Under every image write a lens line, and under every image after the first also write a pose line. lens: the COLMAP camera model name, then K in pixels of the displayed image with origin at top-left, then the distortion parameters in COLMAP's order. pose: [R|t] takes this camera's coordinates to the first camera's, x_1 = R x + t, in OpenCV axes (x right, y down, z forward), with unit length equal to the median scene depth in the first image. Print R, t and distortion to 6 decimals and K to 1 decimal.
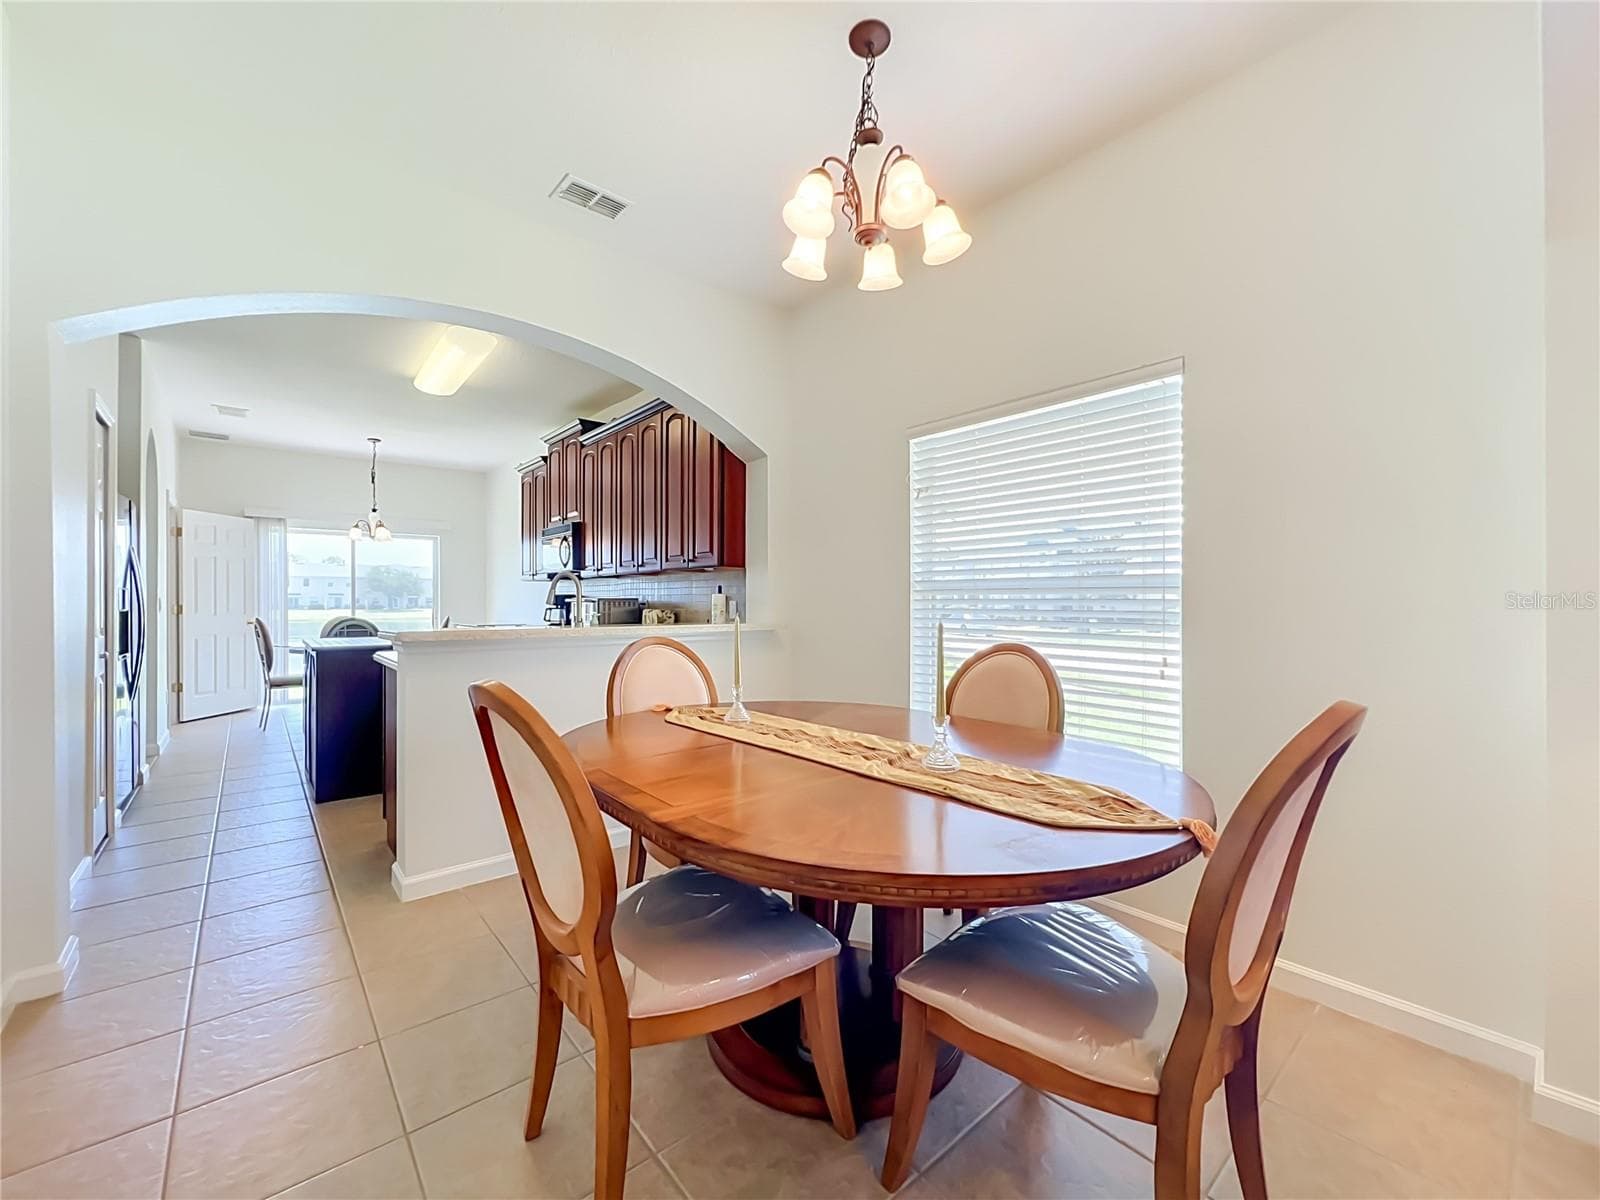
lens RADIAL K [[648.0, 0, 795.8], [0, 648.0, 596.9], [0, 0, 1]] dist [-0.001070, 0.000088]
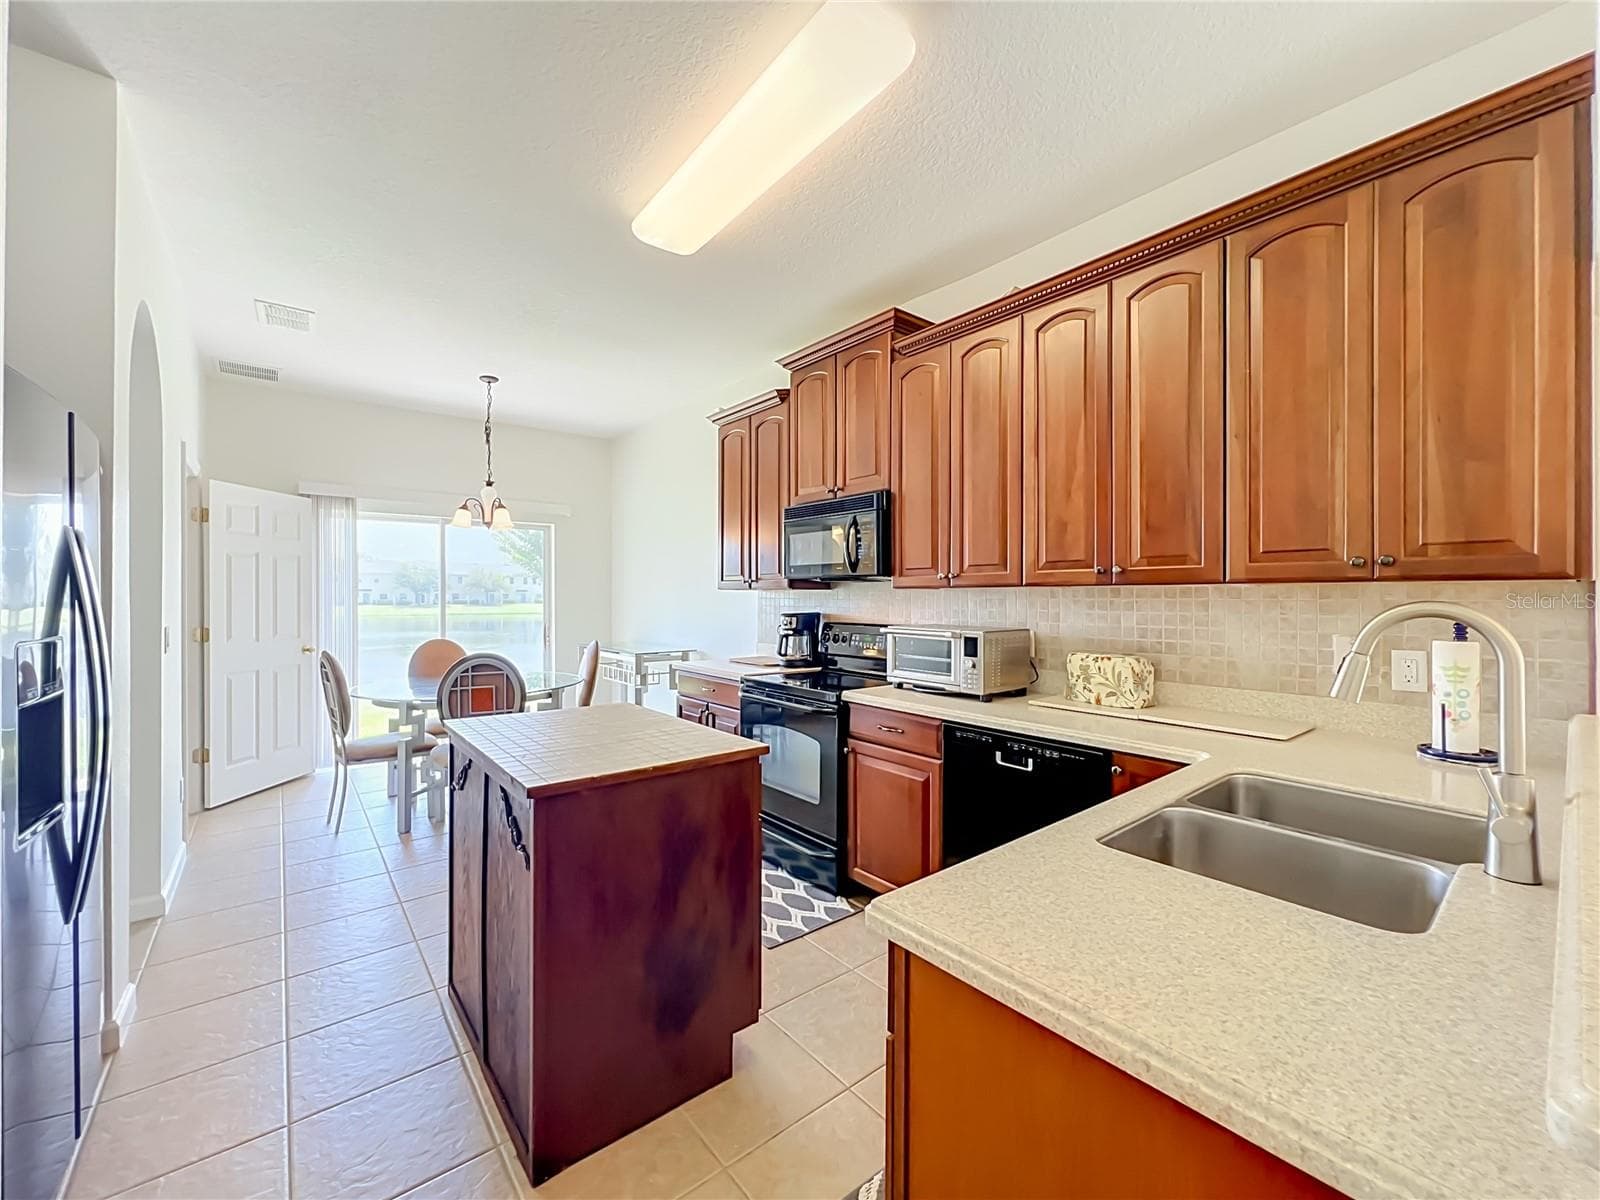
lens RADIAL K [[648.0, 0, 801.8], [0, 648.0, 591.9], [0, 0, 1]] dist [-0.001070, 0.000088]
pose [[0.999770, 0.000128, -0.021439, -0.342775], [-0.000141, 1.000000, -0.000617, -0.023205], [0.021439, 0.000619, 0.999770, 0.367660]]
